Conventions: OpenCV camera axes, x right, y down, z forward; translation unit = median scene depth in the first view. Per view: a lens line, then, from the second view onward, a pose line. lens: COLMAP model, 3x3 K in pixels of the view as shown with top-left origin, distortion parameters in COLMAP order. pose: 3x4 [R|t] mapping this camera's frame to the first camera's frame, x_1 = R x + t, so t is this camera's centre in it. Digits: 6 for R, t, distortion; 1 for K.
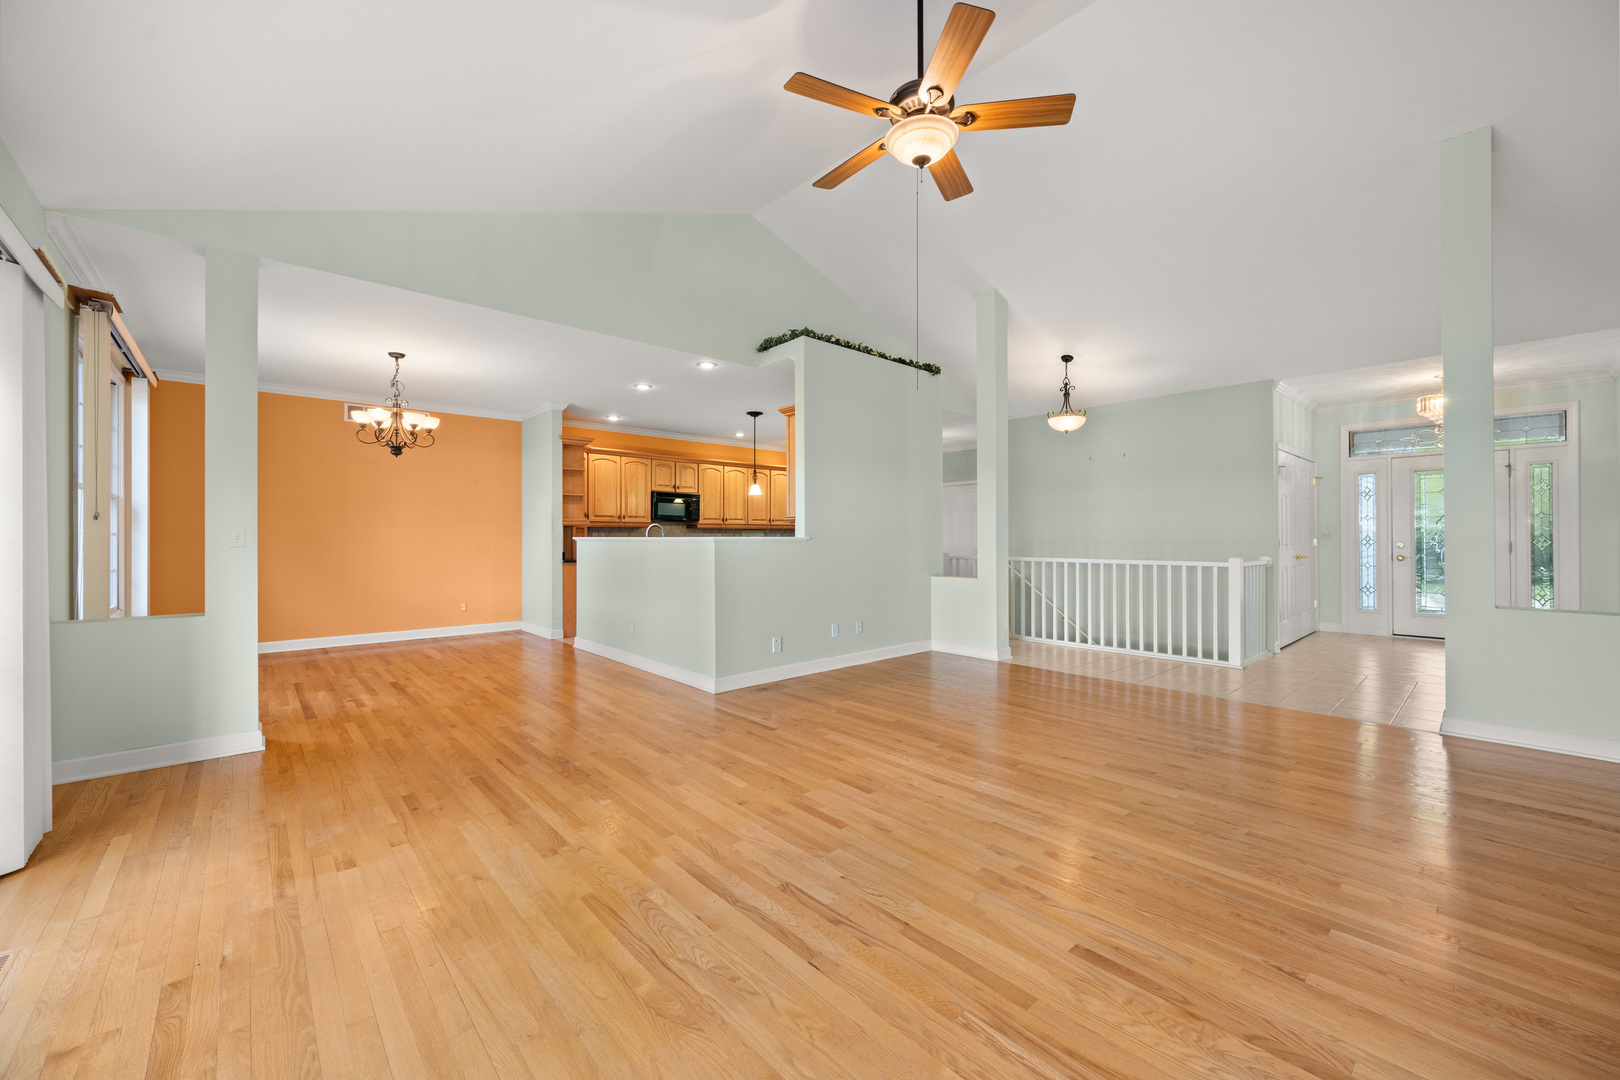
lens RADIAL K [[638.5, 0, 814.9], [0, 638.5, 531.4], [0, 0, 1]] dist [0.003611, -0.000083]
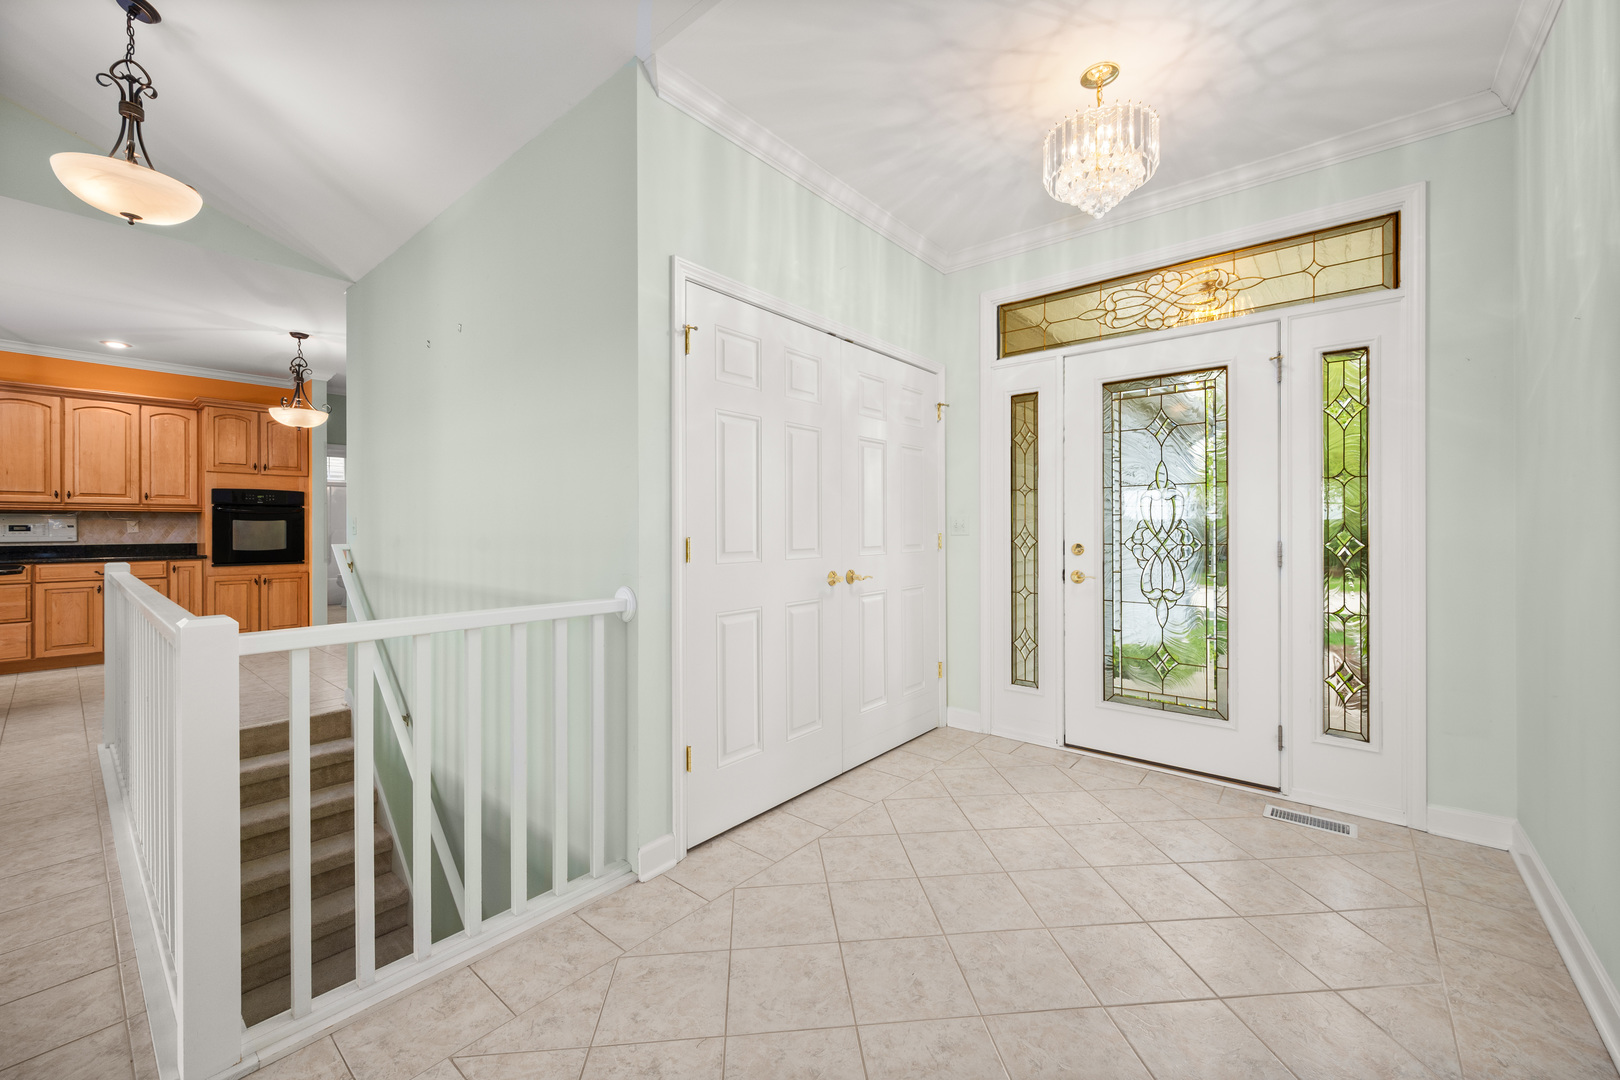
lens RADIAL K [[638.5, 0, 814.9], [0, 638.5, 531.4], [0, 0, 1]] dist [0.003611, -0.000083]
pose [[0.987913, -0.001399, 0.155003, 0.904114], [-0.001211, 0.999859, 0.016742, 0.003000], [-0.155005, -0.016728, 0.987772, 0.795993]]
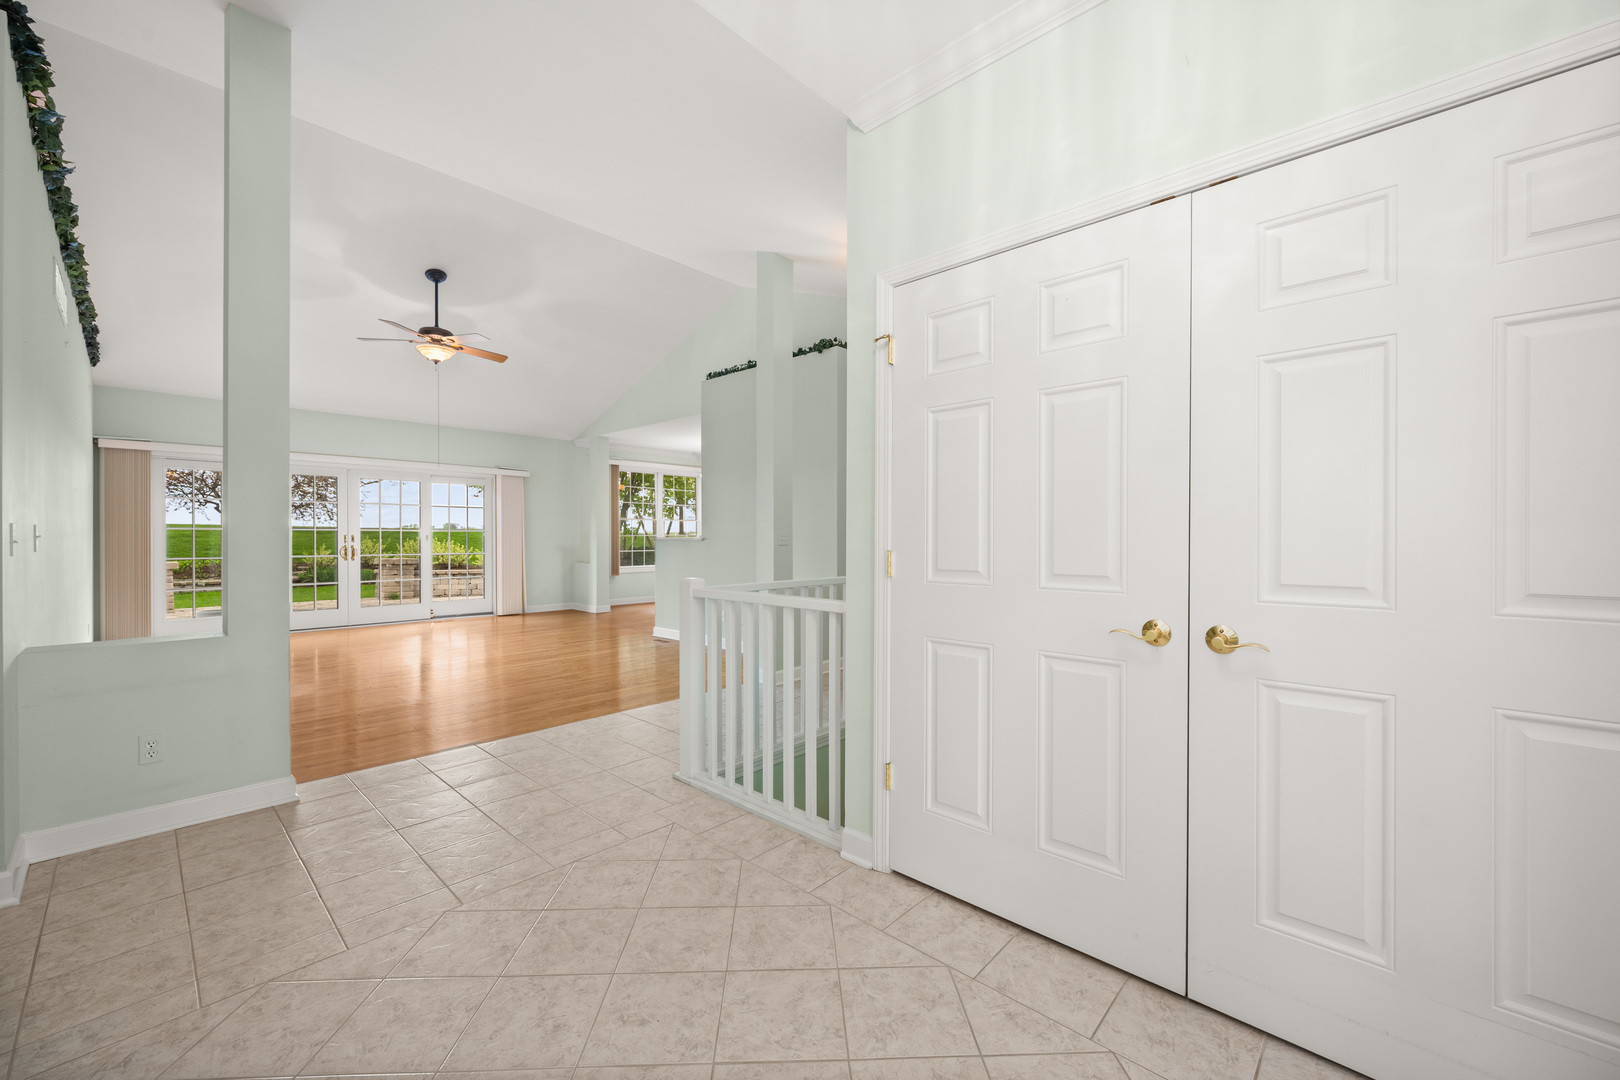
lens RADIAL K [[638.5, 0, 814.9], [0, 638.5, 531.4], [0, 0, 1]] dist [0.003611, -0.000083]
pose [[0.103006, -0.005020, -0.994668, 1.325825], [0.007266, 0.999964, -0.004295, 0.003297], [0.994654, -0.006785, 0.103039, 1.160098]]
